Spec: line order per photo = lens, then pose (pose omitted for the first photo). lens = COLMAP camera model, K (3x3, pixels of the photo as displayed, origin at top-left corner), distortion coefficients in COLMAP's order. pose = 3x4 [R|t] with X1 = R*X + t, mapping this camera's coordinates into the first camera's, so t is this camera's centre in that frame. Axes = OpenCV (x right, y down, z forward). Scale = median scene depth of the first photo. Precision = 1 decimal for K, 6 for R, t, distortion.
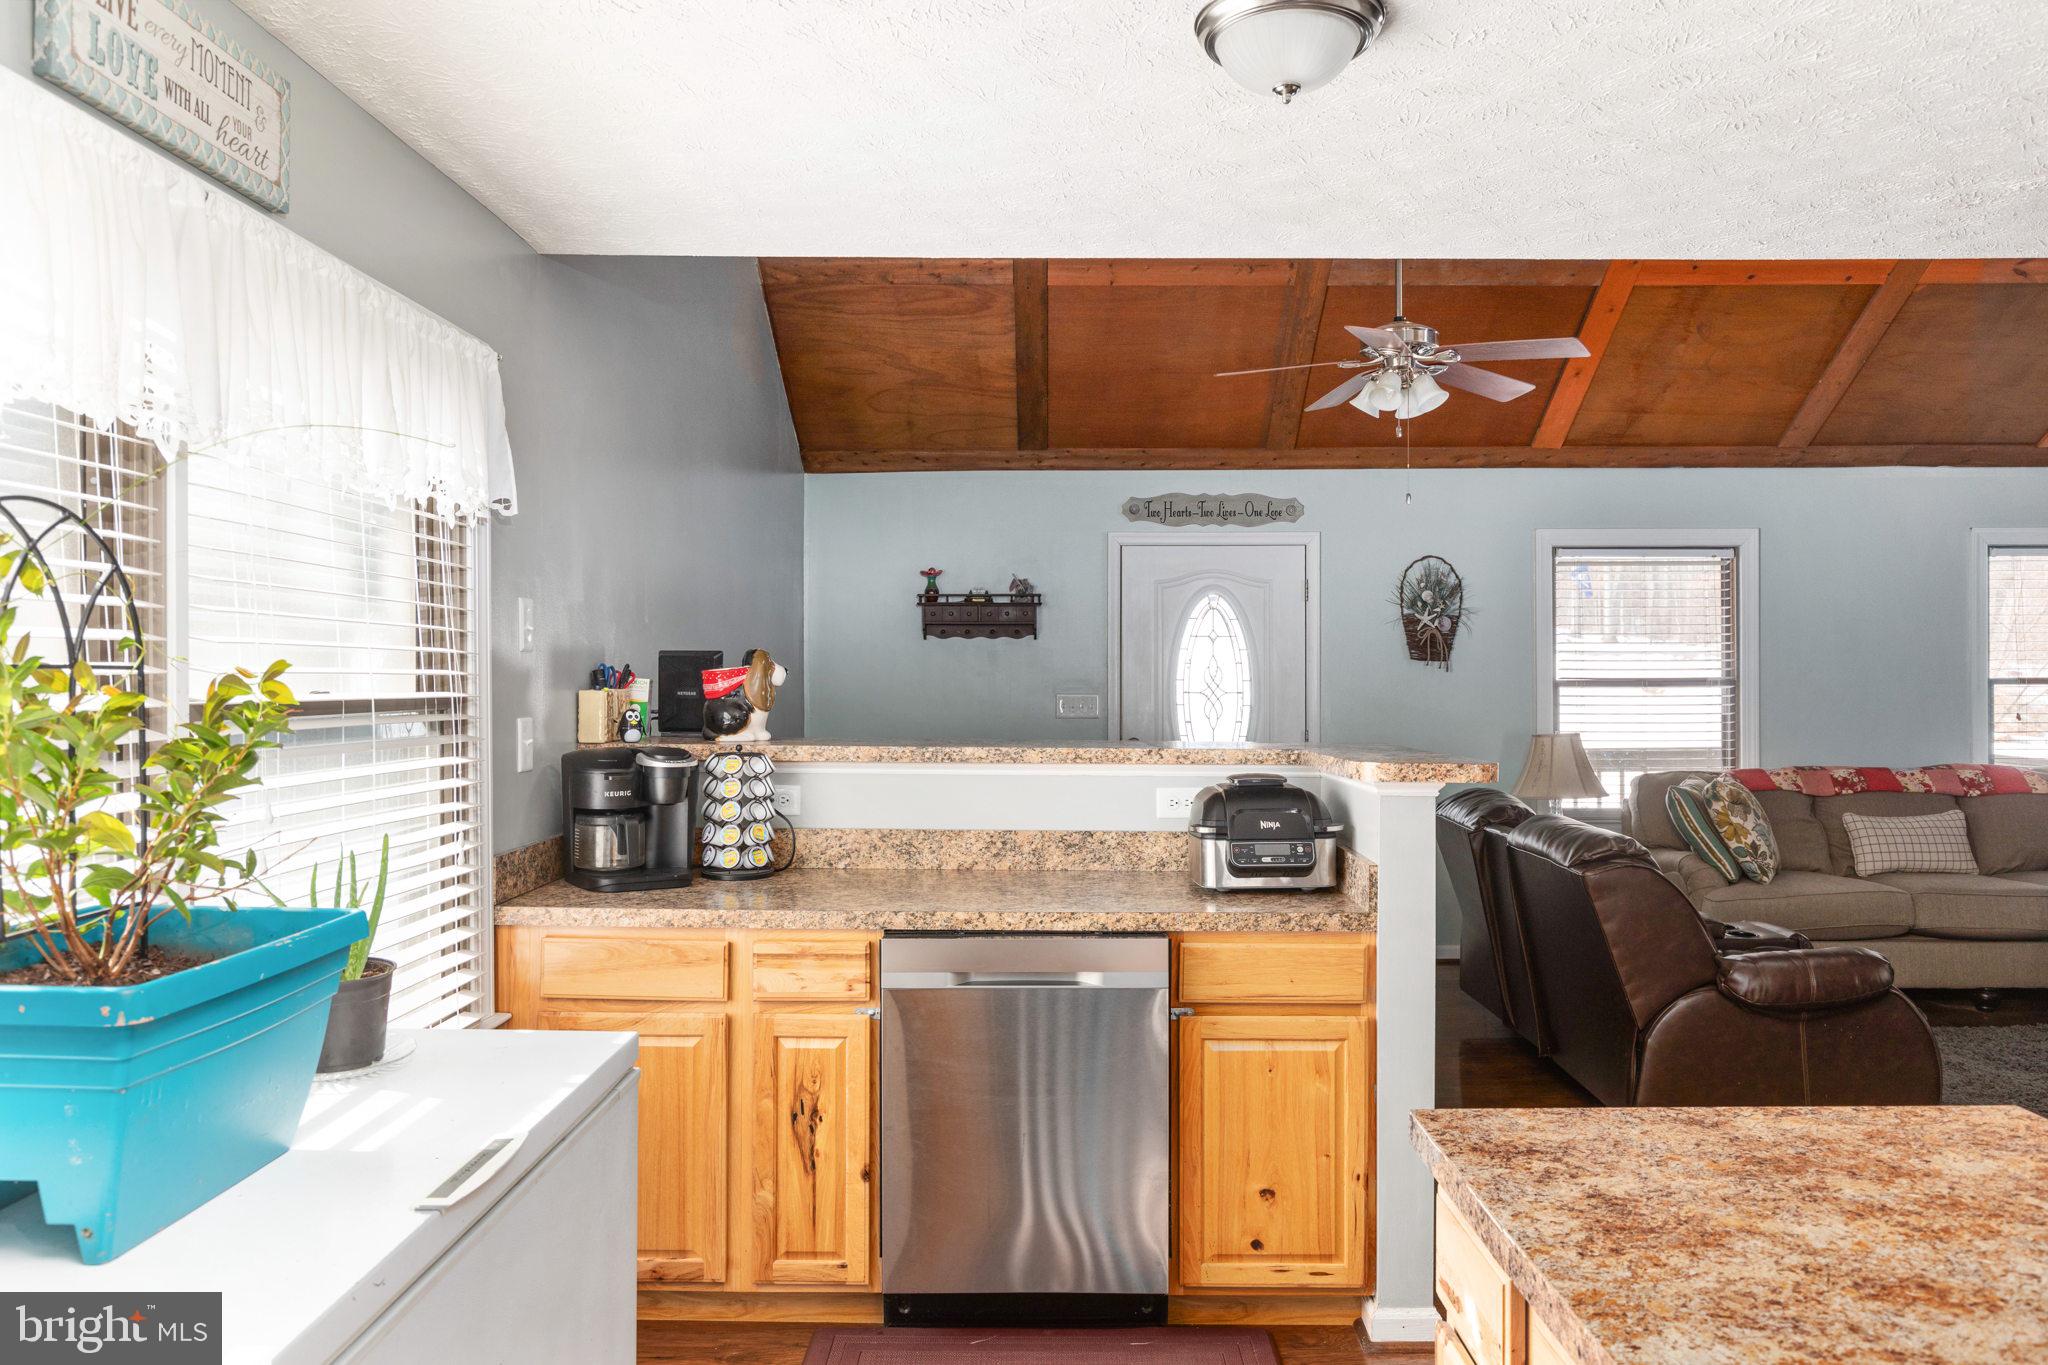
lens RADIAL K [[1378.5, 0, 1027.8], [0, 1378.5, 680.6], [0, 0, 1]] dist [0.005800, -0.006357]
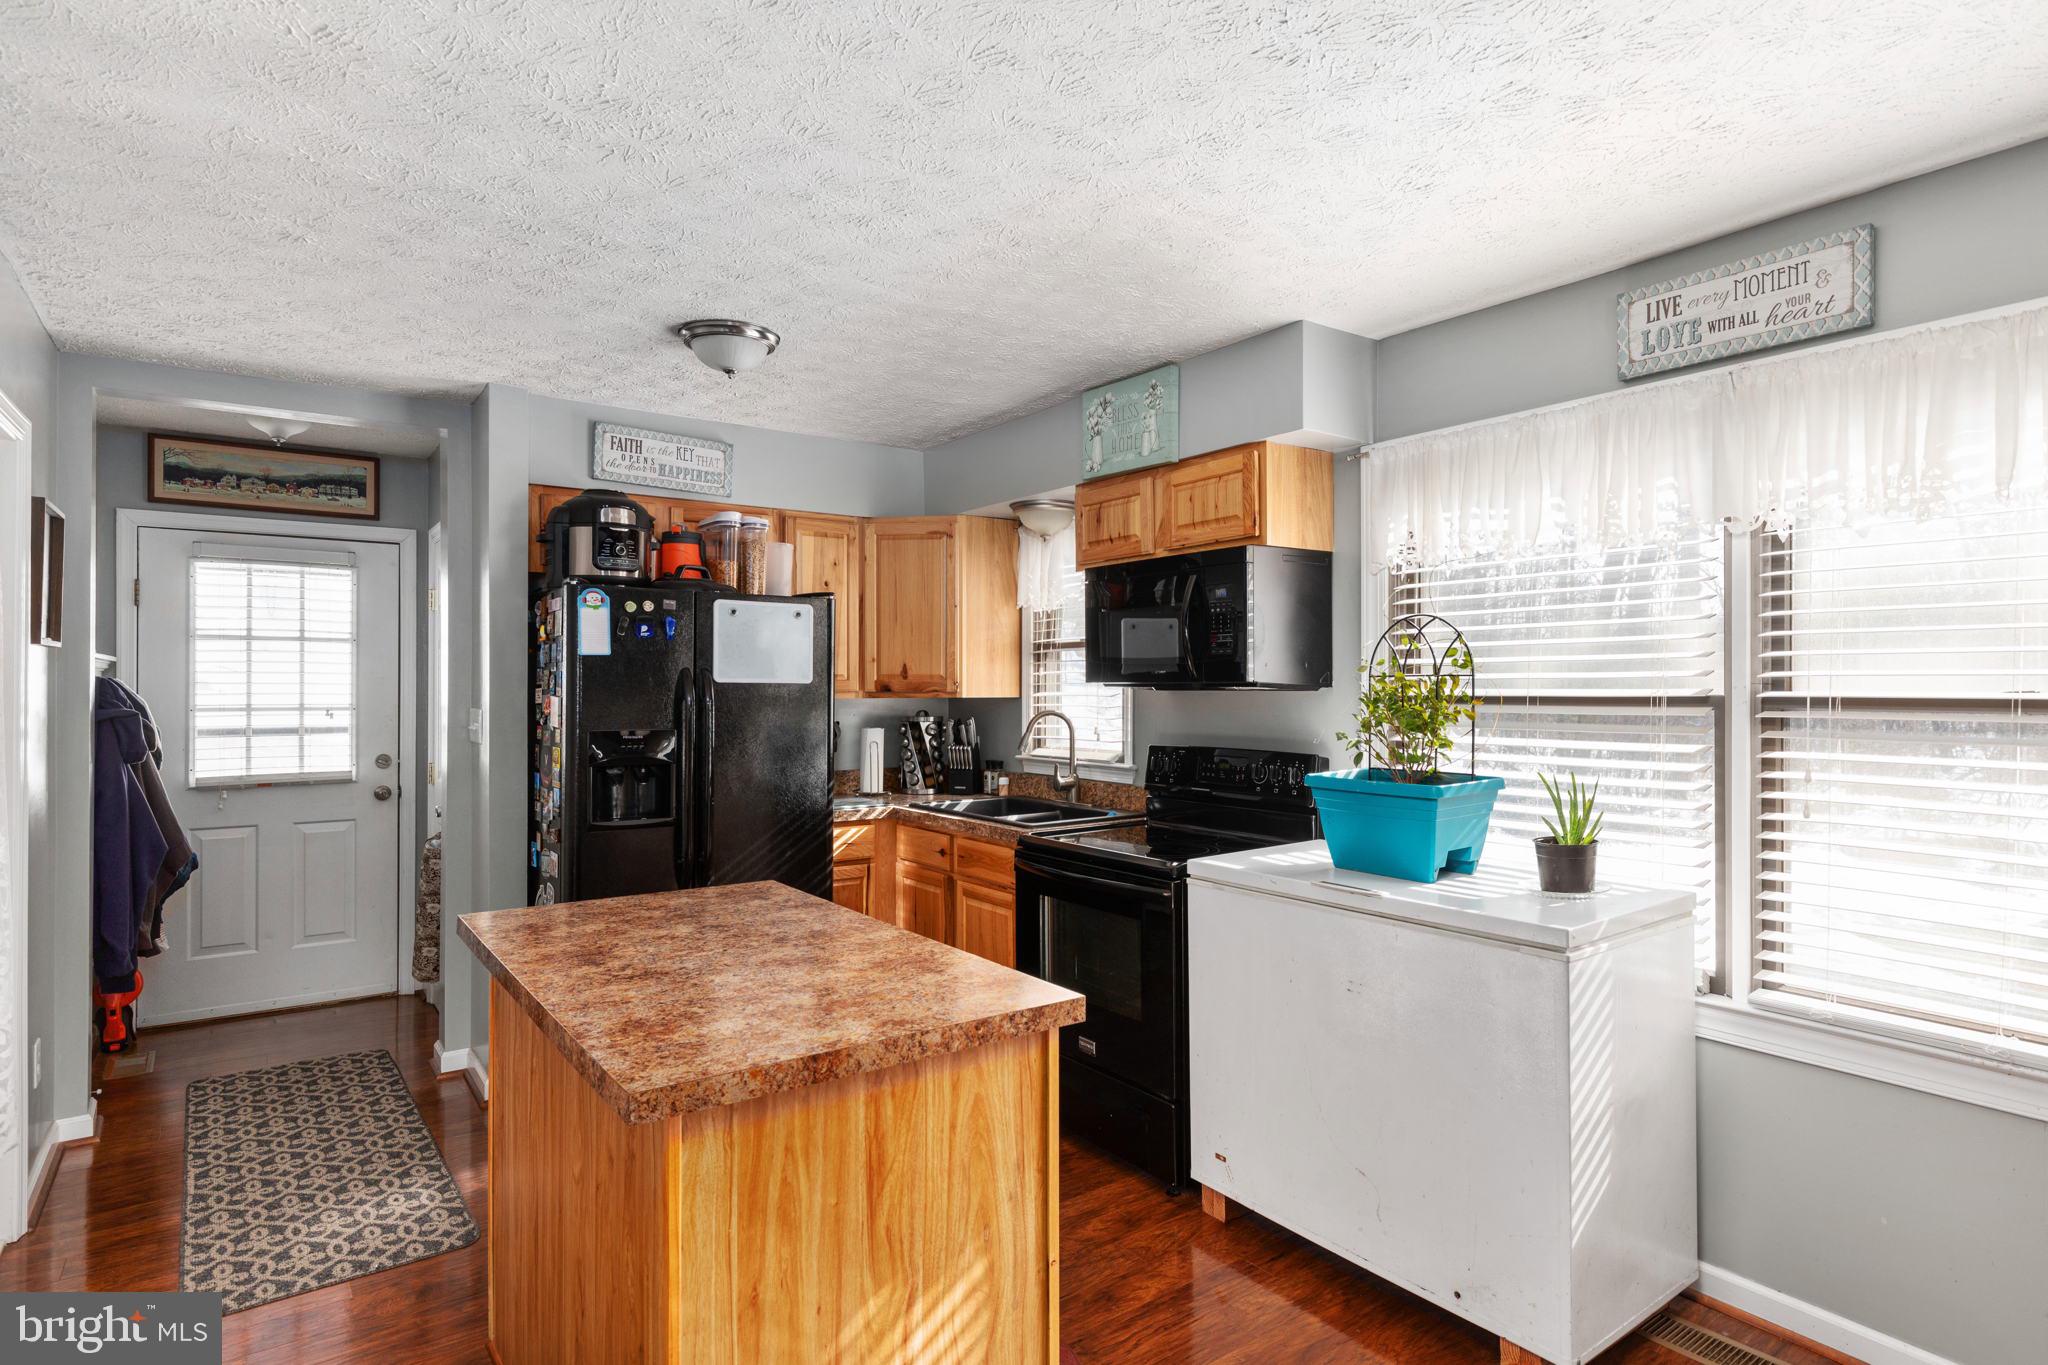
lens RADIAL K [[1083.9, 0, 1054.8], [0, 1083.9, 684.0], [0, 0, 1]] dist [0.006675, 0.000365]
pose [[-0.791904, 0.002500, -0.610640, 0.511174], [-0.000635, 0.999988, 0.004918, -0.002024], [0.610645, 0.004283, -0.791893, 0.979670]]
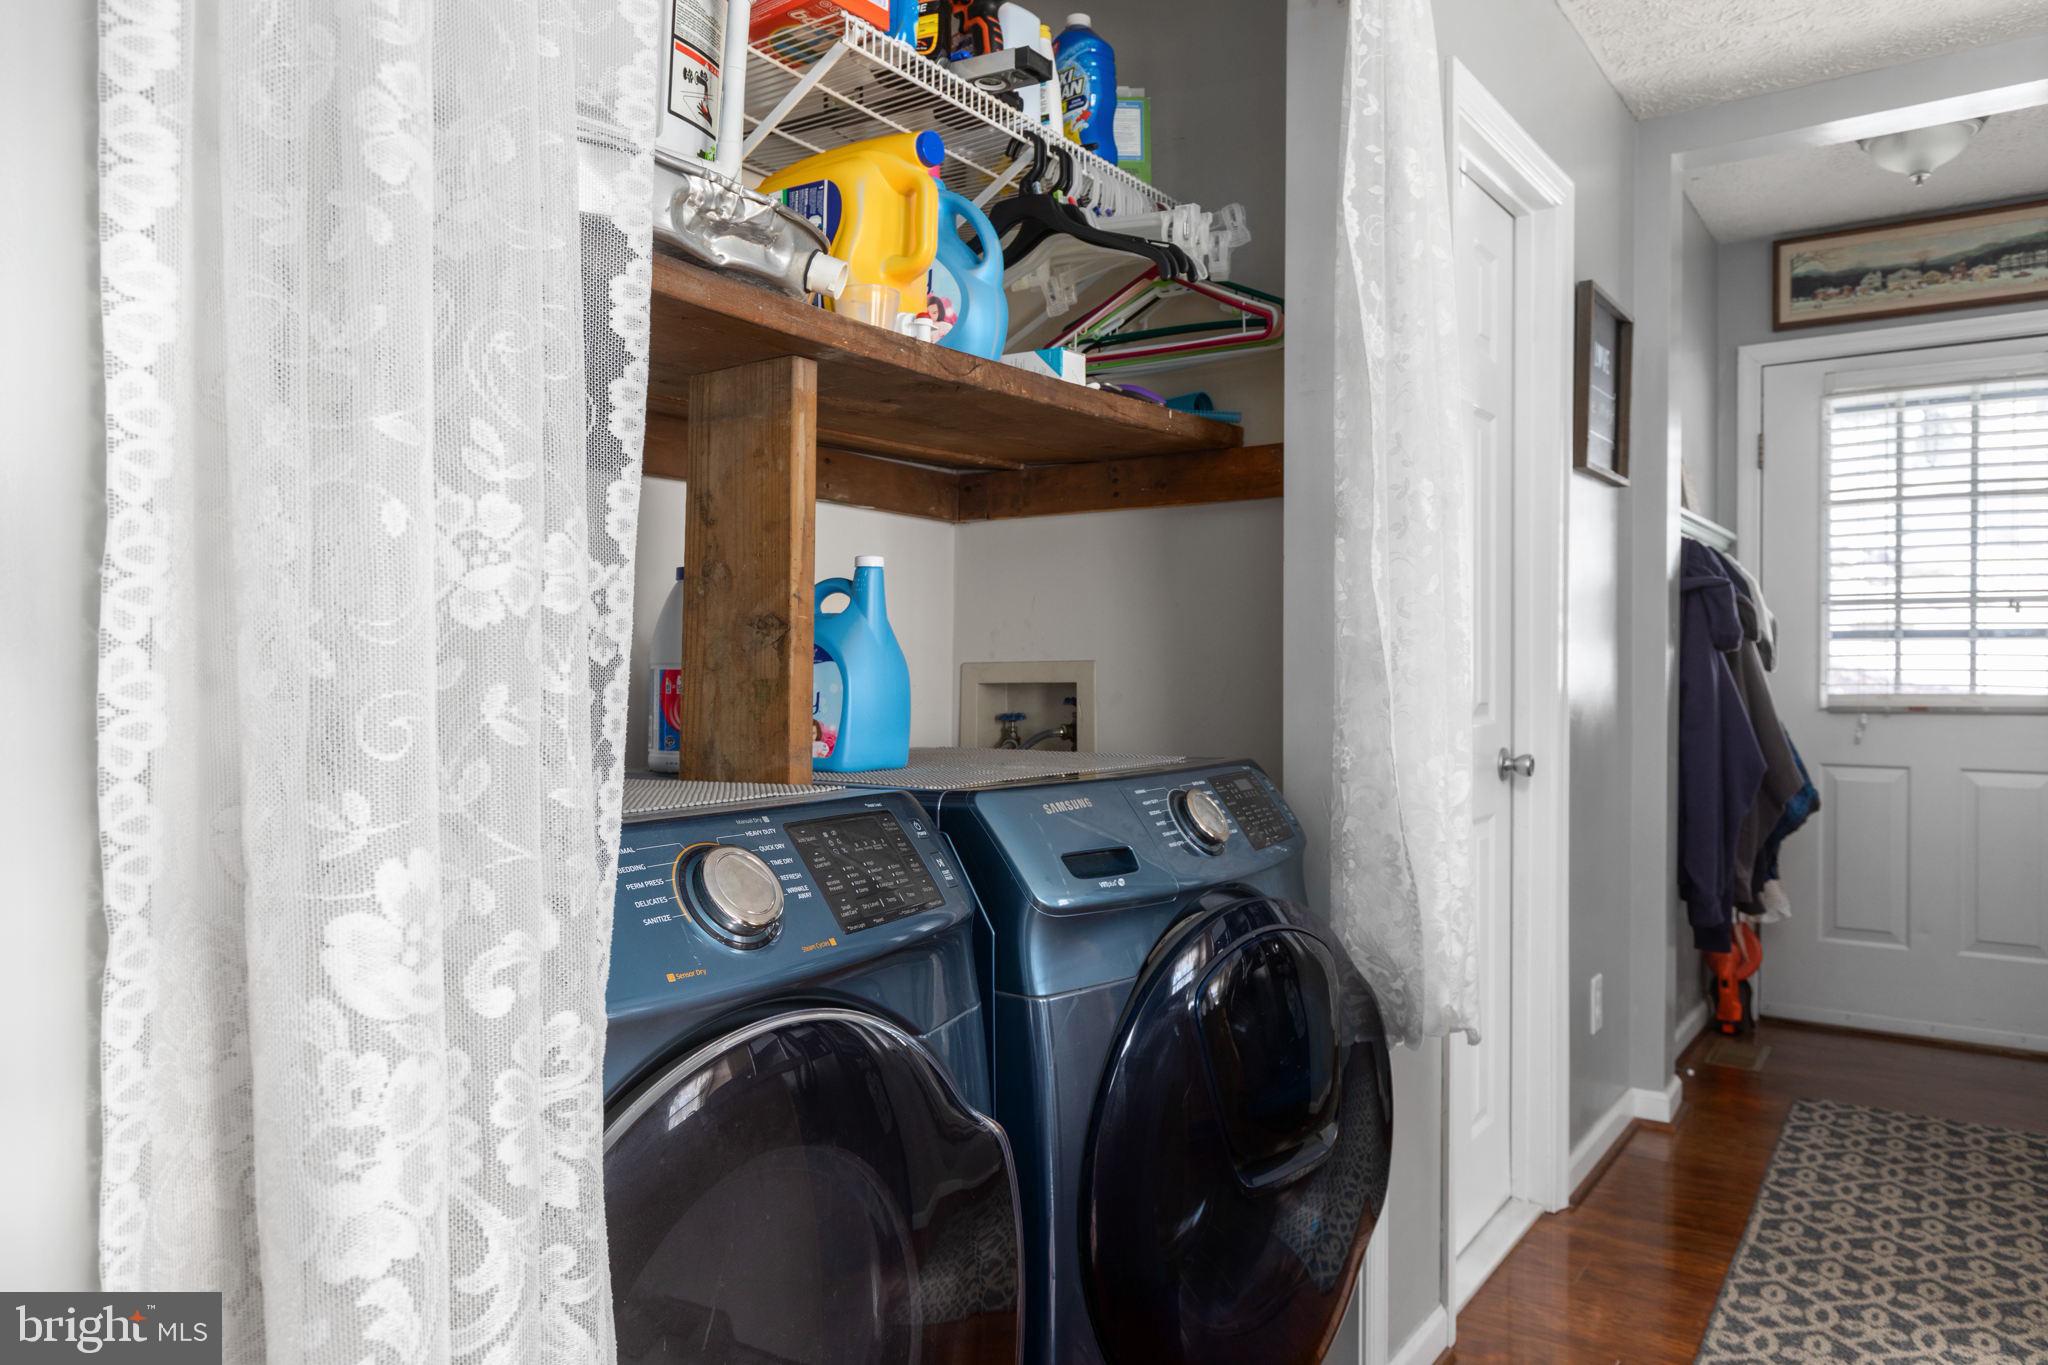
lens RADIAL K [[1378.5, 0, 1031.6], [0, 1378.5, 679.8], [0, 0, 1]] dist [0.005800, -0.006357]
pose [[-0.824764, 0.005572, 0.565449, 0.474843], [0.007081, 0.999975, 0.000476, 0.039397], [-0.565432, 0.004397, -0.824783, 0.870135]]
